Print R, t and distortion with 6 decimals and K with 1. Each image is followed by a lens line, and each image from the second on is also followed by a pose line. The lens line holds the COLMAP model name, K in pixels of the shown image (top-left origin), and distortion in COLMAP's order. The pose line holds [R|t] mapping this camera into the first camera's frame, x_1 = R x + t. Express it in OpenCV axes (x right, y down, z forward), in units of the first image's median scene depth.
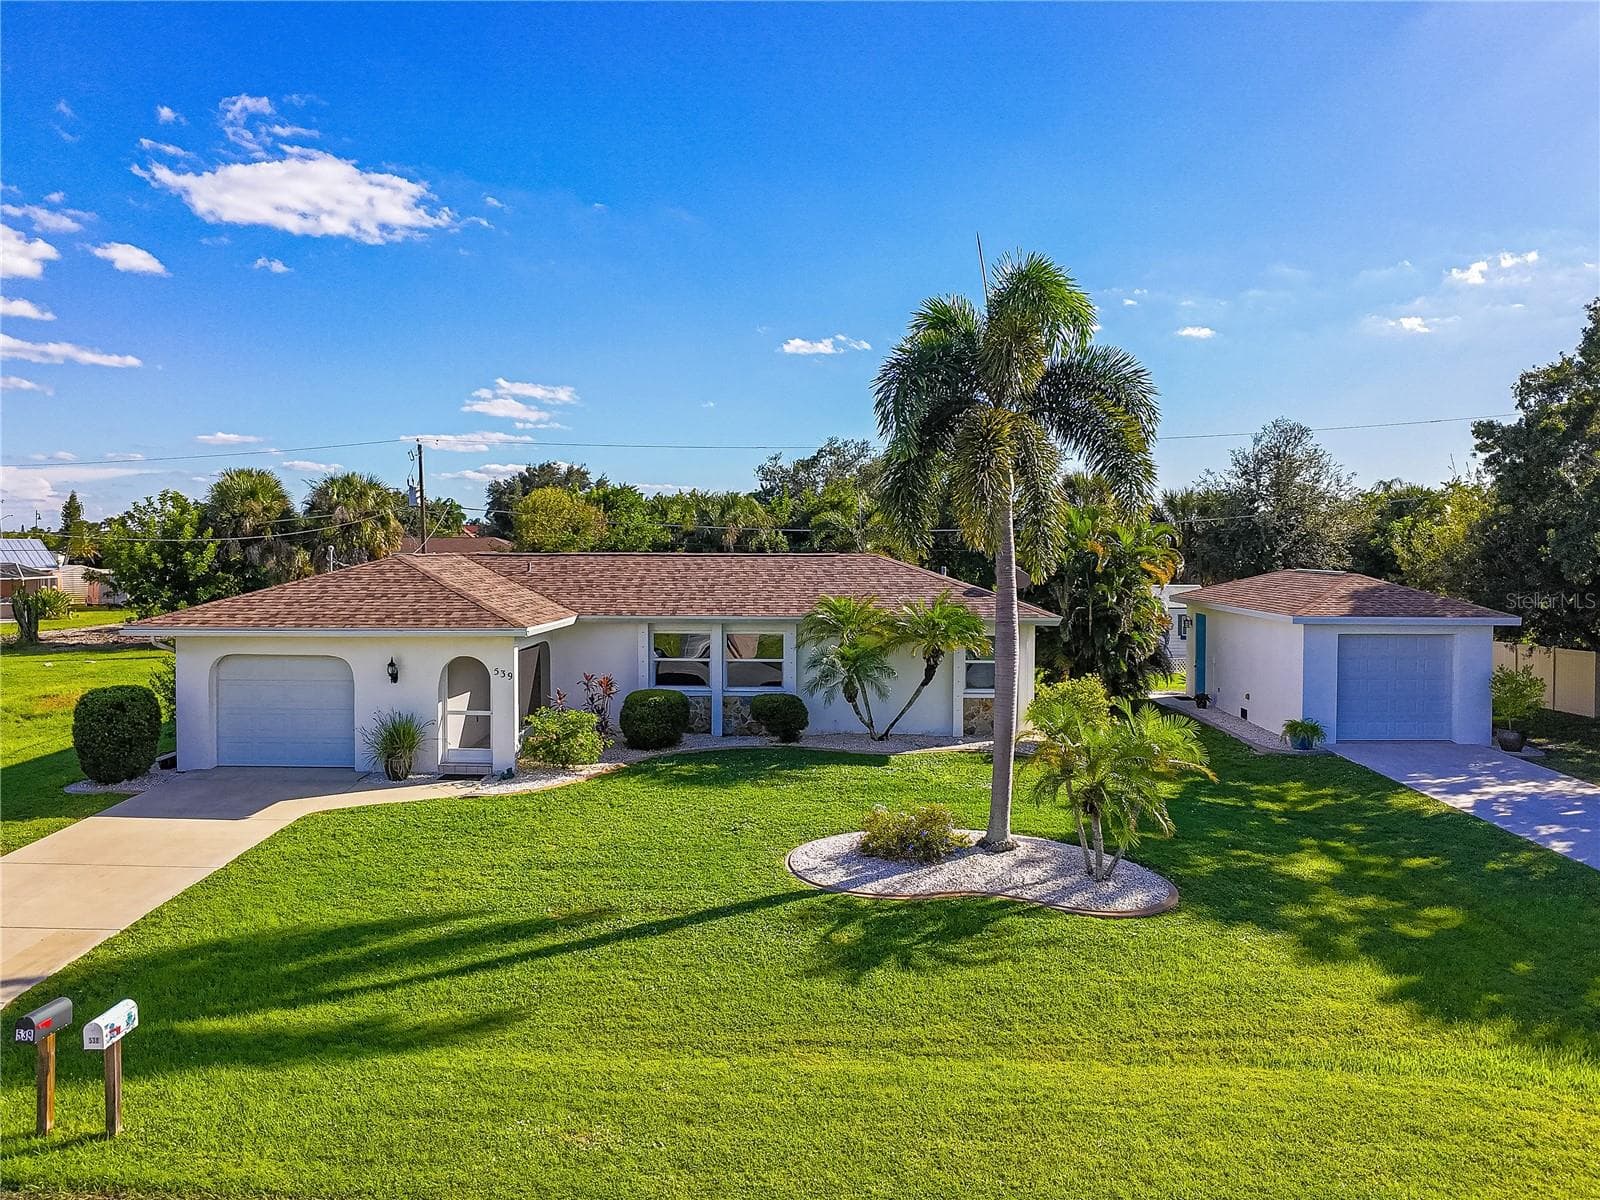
lens RADIAL K [[1189.8, 0, 799.7], [0, 1189.8, 598.8], [0, 0, 1]] dist [-0.033680, 0.000770]
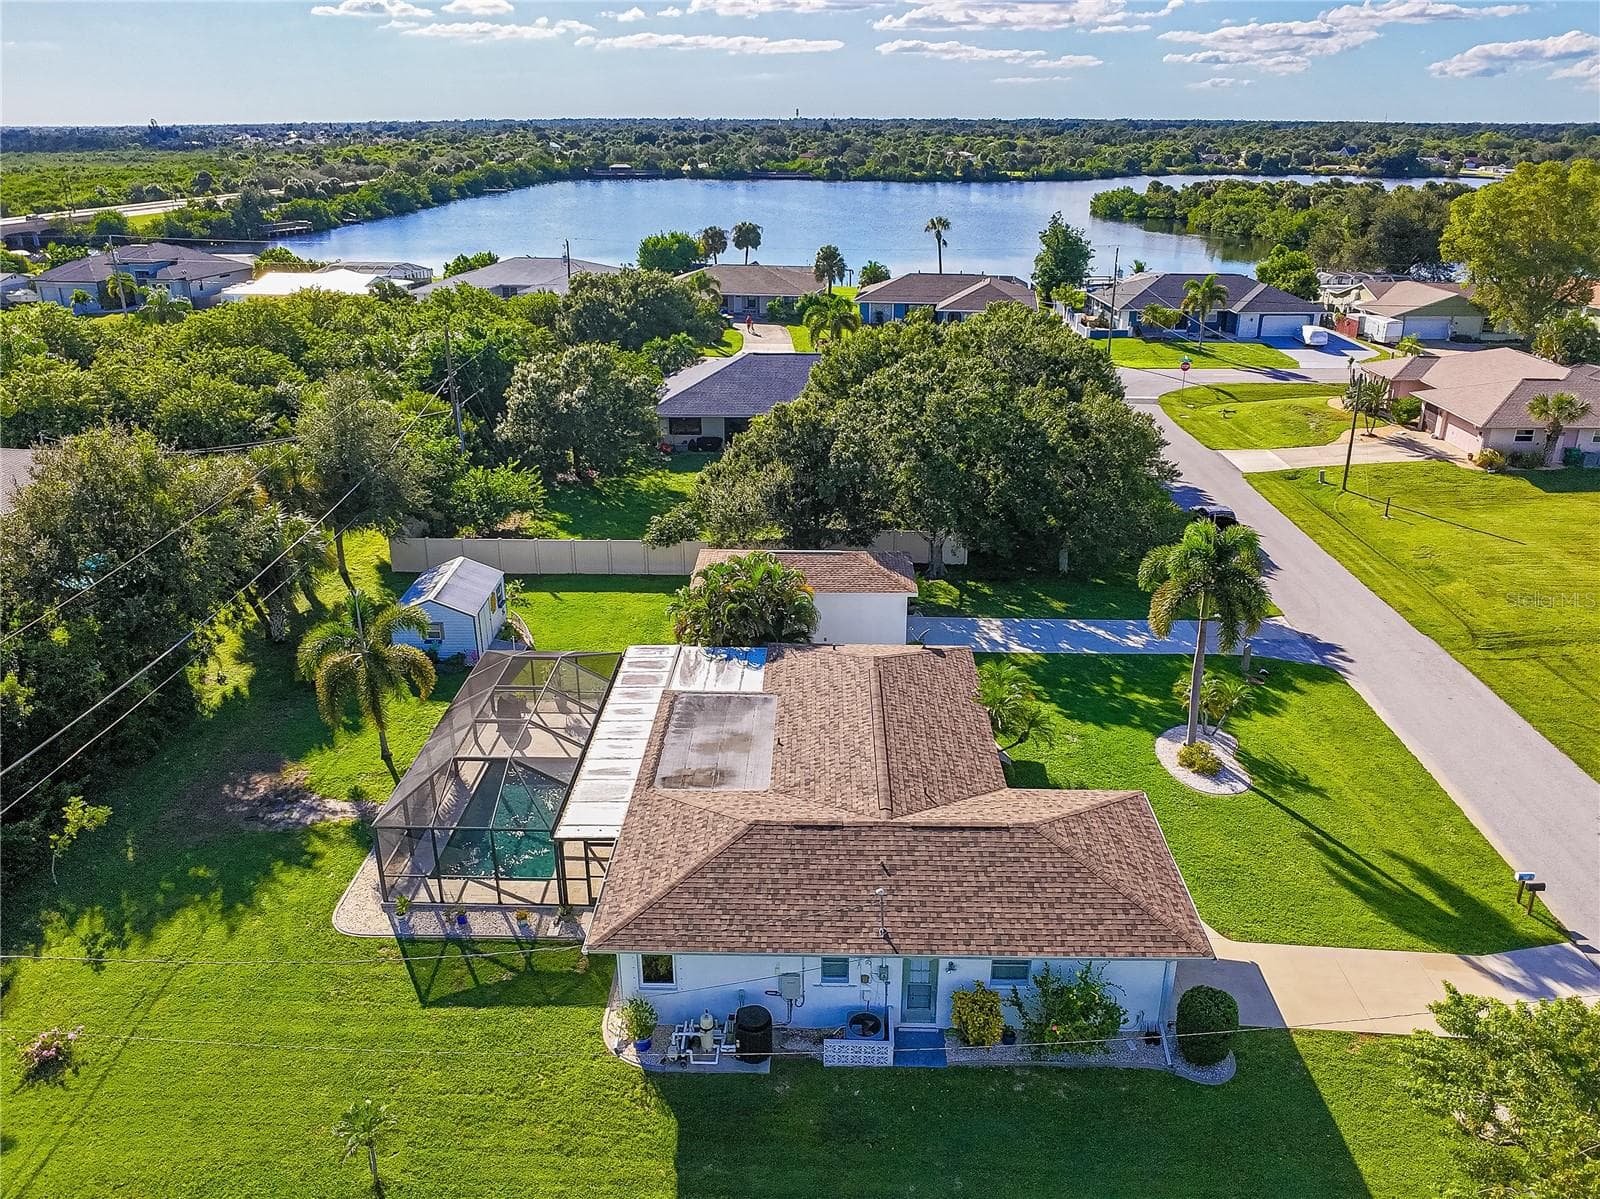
lens RADIAL K [[1189.8, 0, 811.7], [0, 1189.8, 599.7], [0, 0, 1]] dist [-0.033680, 0.000770]
pose [[-0.002595, -0.379993, 0.924986, -1.584772], [0.047425, 0.923901, 0.379681, -0.834044], [-0.998871, 0.044853, 0.015623, 1.364220]]
